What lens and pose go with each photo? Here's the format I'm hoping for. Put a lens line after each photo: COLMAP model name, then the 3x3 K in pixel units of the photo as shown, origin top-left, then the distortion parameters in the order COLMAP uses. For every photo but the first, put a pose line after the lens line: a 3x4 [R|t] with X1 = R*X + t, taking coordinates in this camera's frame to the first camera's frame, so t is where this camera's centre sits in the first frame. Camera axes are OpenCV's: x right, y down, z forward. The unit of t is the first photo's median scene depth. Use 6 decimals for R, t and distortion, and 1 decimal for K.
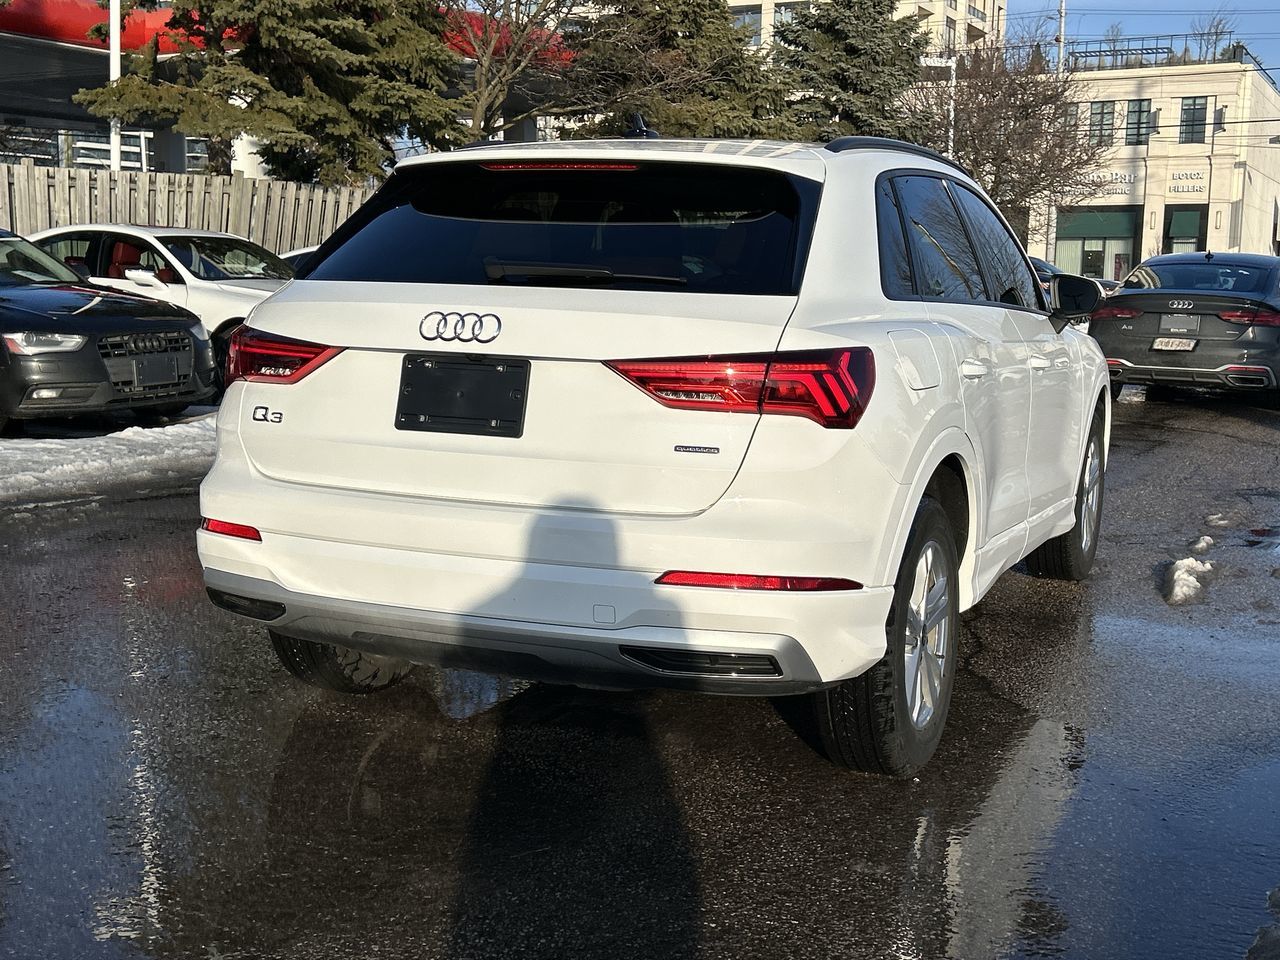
lens RADIAL K [[1600.7, 0, 634.8], [0, 1600.7, 482.4], [0, 0, 1]] dist [0.083322, 0.000000]
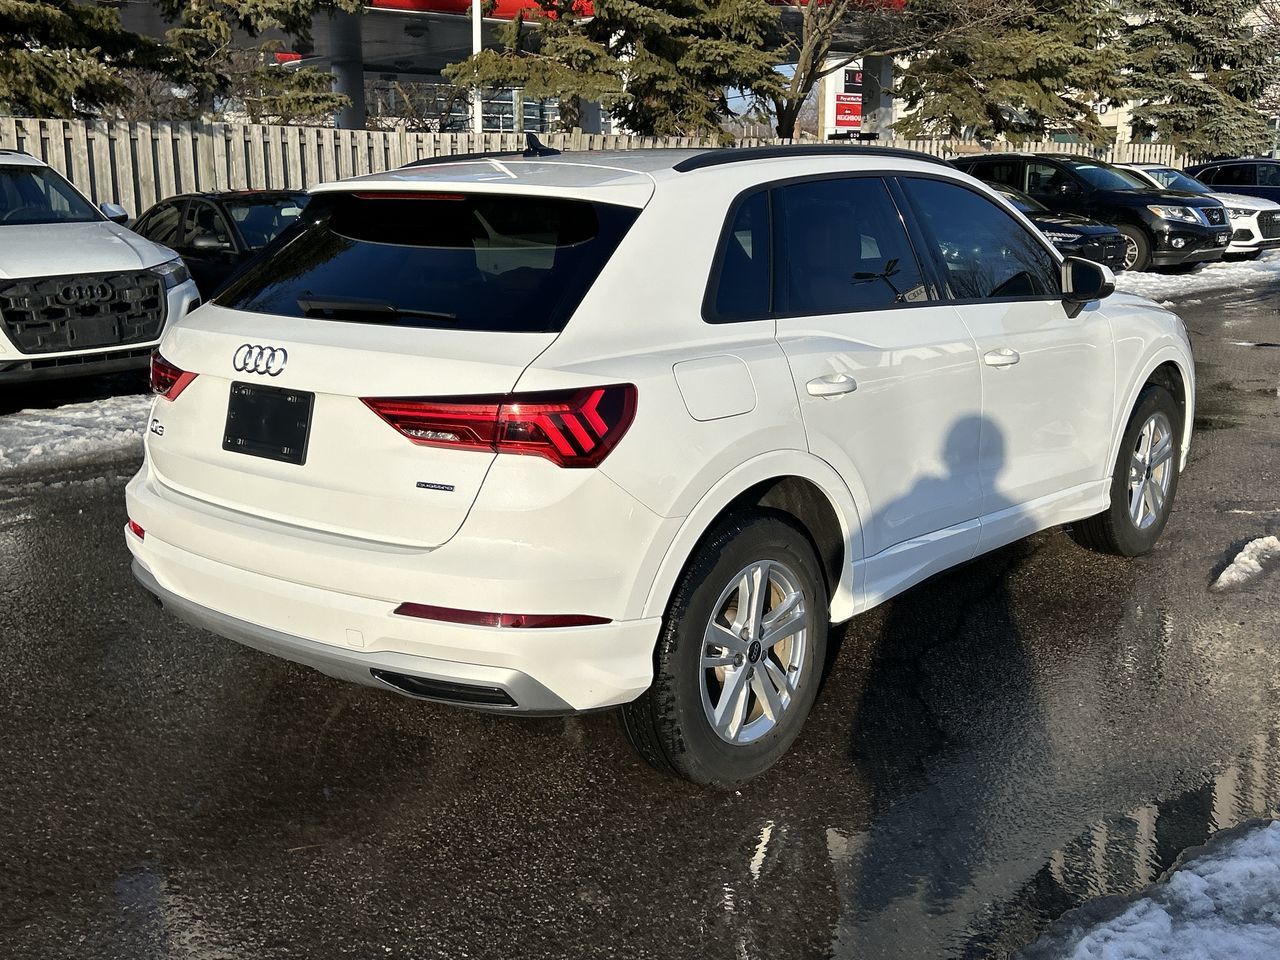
lens RADIAL K [[1380.0, 0, 643.6], [0, 1380.0, 481.0], [0, 0, 1]] dist [0.044286, 0.000000]
pose [[0.961332, 0.033524, -0.273345, 0.348476], [-0.011825, 0.996672, 0.080649, -0.082879], [0.275139, -0.074298, 0.958529, 0.151241]]
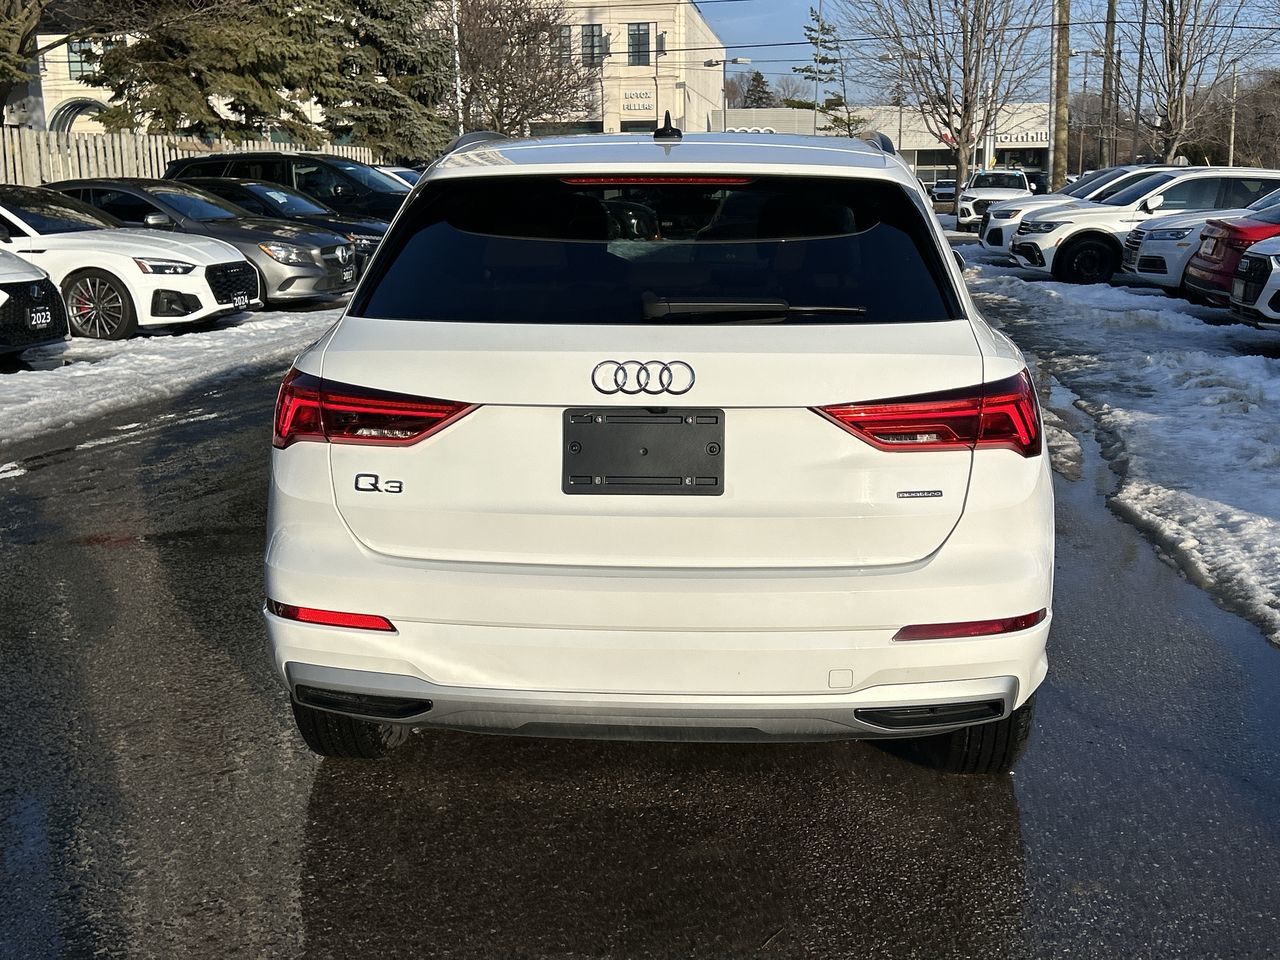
lens RADIAL K [[1476.0, 0, 636.8], [0, 1476.0, 483.0], [0, 0, 1]] dist [0.065015, 0.000000]
pose [[0.939416, -0.092966, 0.329932, -0.342292], [0.069023, 0.994107, 0.083583, -0.094399], [-0.335759, -0.055746, 0.940297, 0.197746]]
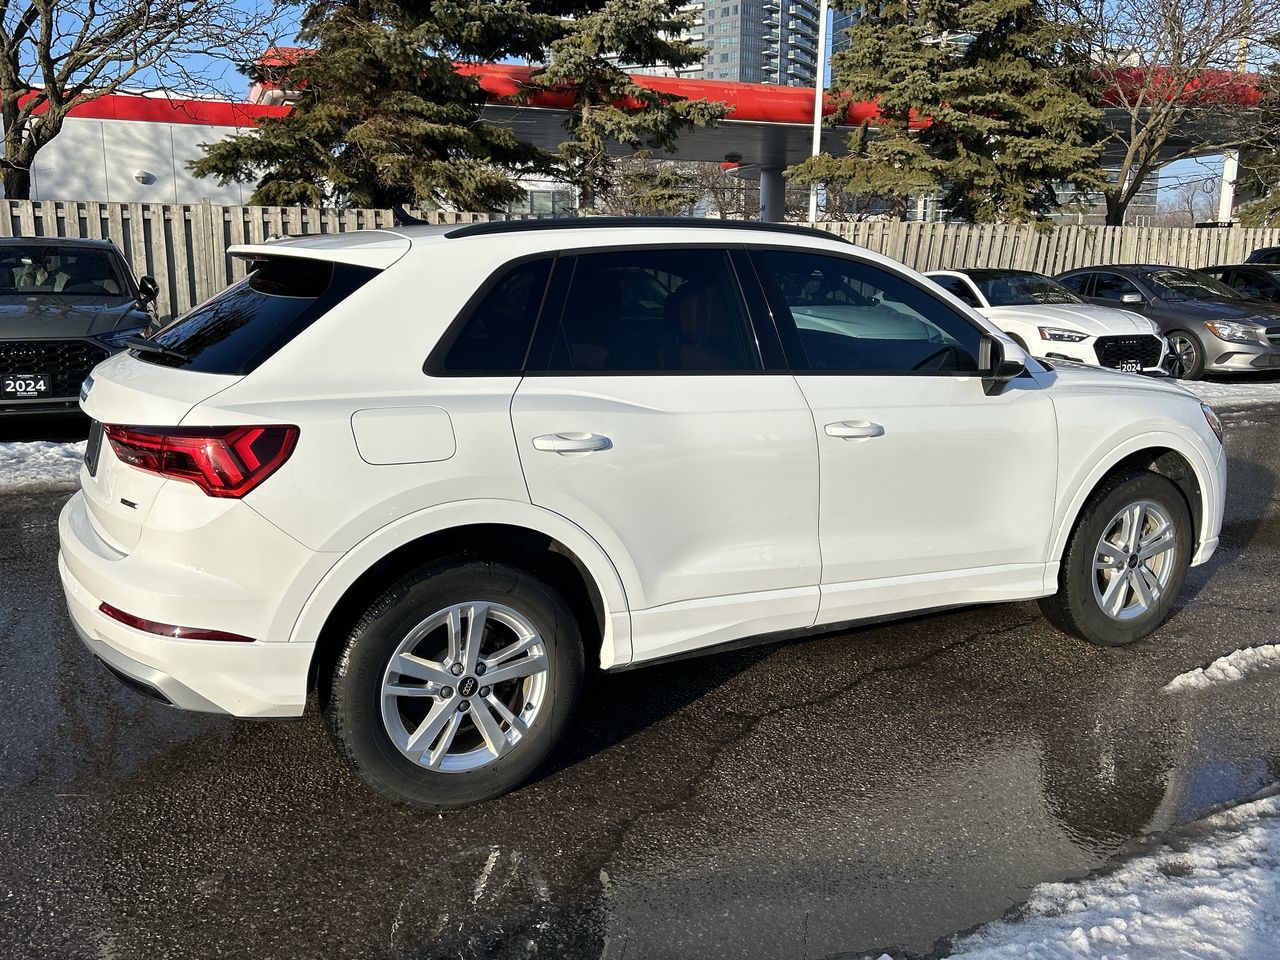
lens RADIAL K [[1128.9, 0, 645.5], [0, 1128.9, 475.6], [0, 0, 1]] dist [0.039265, -0.026732]
pose [[0.799500, 0.096666, -0.592837, 0.714540], [-0.071412, 0.995262, 0.065979, -0.105387], [0.596406, -0.010414, 0.802616, 0.463200]]
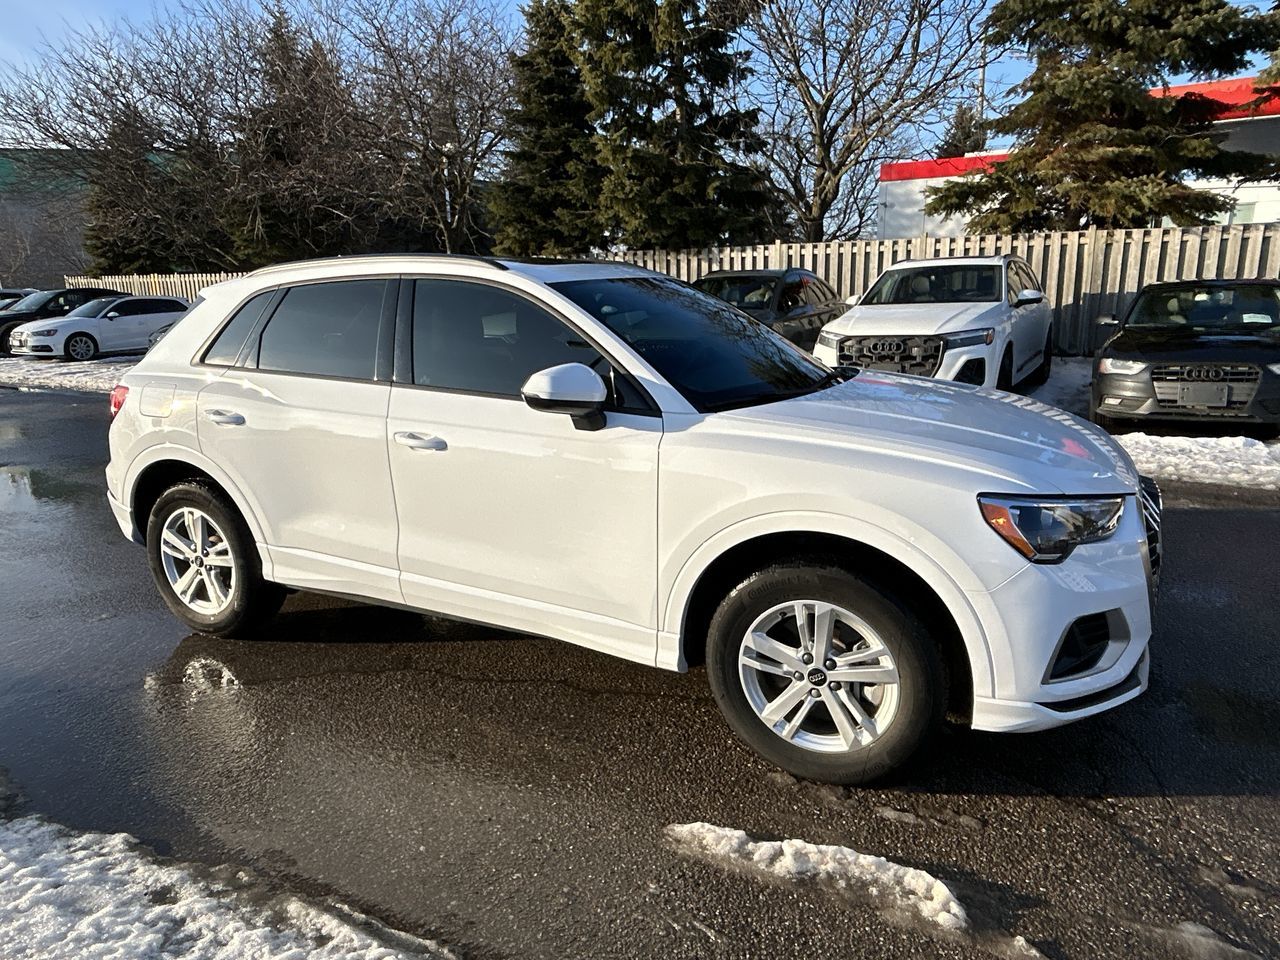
lens RADIAL K [[843.5, 0, 632.8], [0, 843.5, 473.9], [0, 0, 1]] dist [0.003785, -0.012272]
pose [[-0.051179, 0.199641, -0.978532, 1.022724], [-0.117755, 0.971775, 0.204421, -0.236132], [0.991723, 0.125689, -0.026226, 1.472566]]
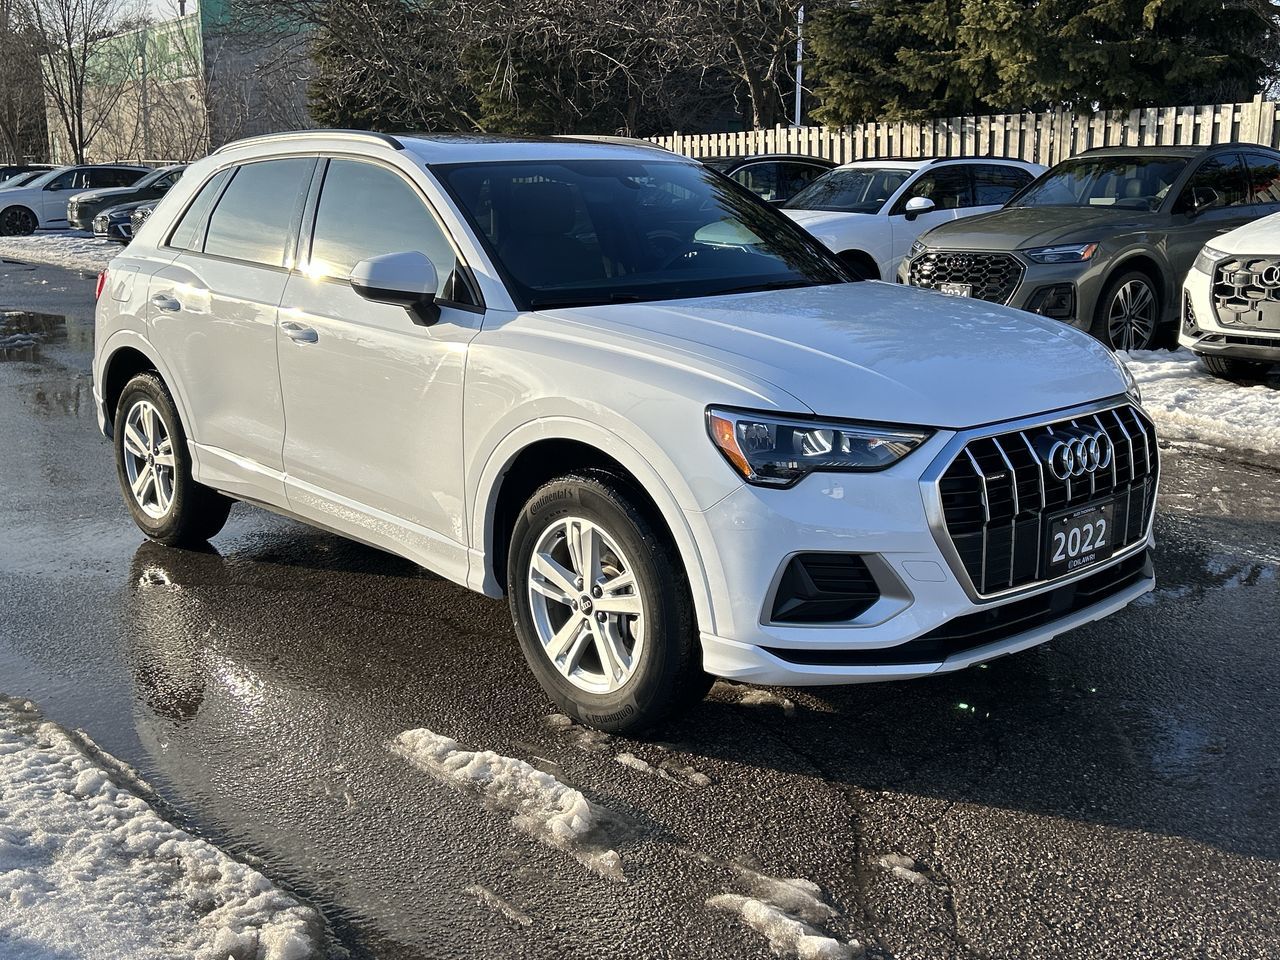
lens RADIAL K [[1380.0, 0, 630.3], [0, 1380.0, 479.7], [0, 0, 1]] dist [0.044286, 0.000000]
pose [[-0.407003, 0.179774, -0.895561, 1.228271], [-0.125533, 0.960130, 0.249785, -0.291825], [0.904760, 0.214086, -0.368208, 1.944605]]
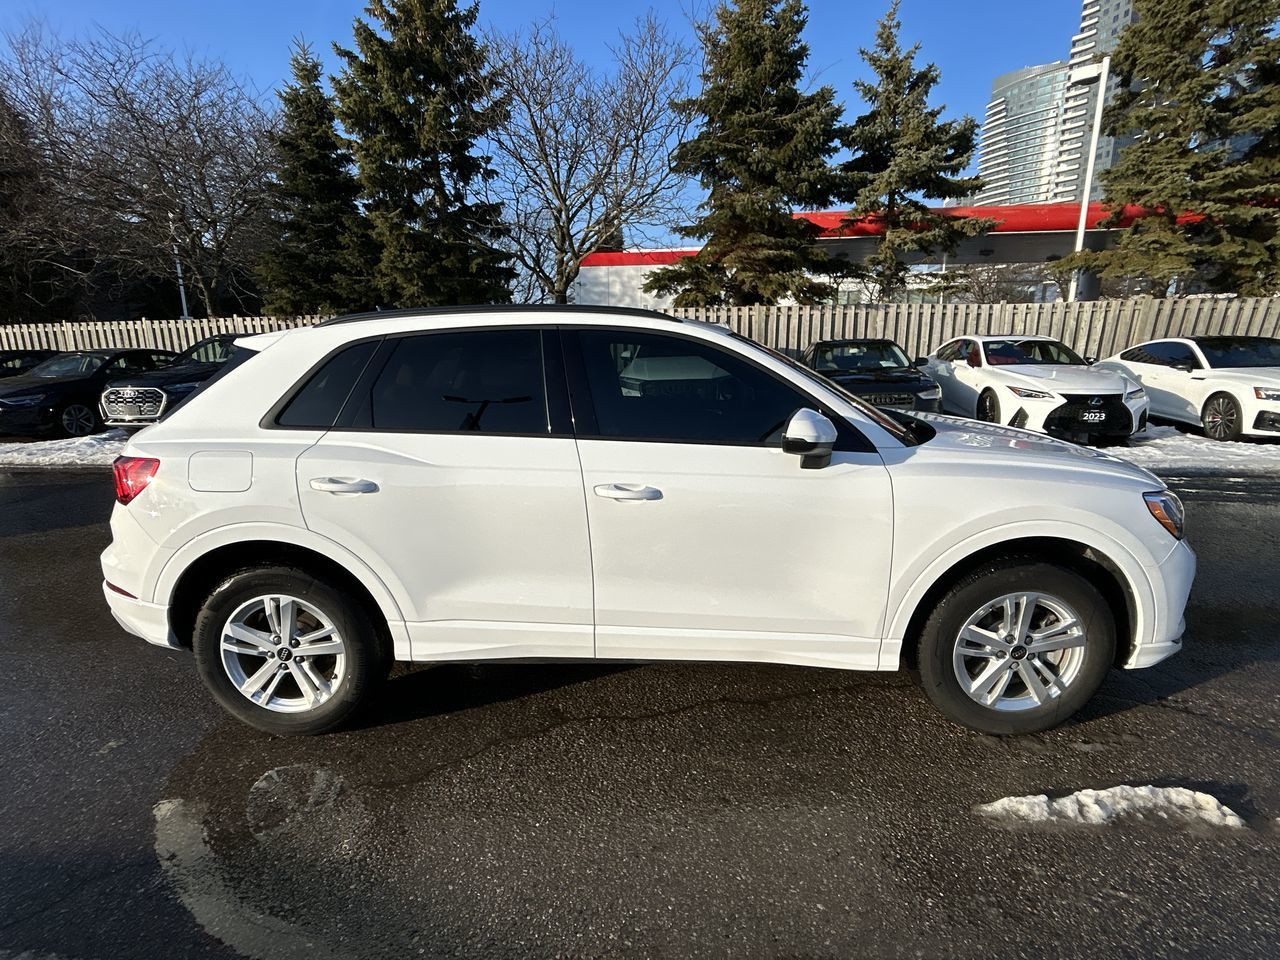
lens RADIAL K [[641.3, 0, 639.2], [0, 641.3, 475.8], [0, 0, 1]] dist [-0.001201, 0.000827]
pose [[0.378123, 0.169780, -0.910054, 0.818160], [-0.105446, 0.984540, 0.139864, -0.185951], [0.919731, 0.043076, 0.390180, 1.063831]]
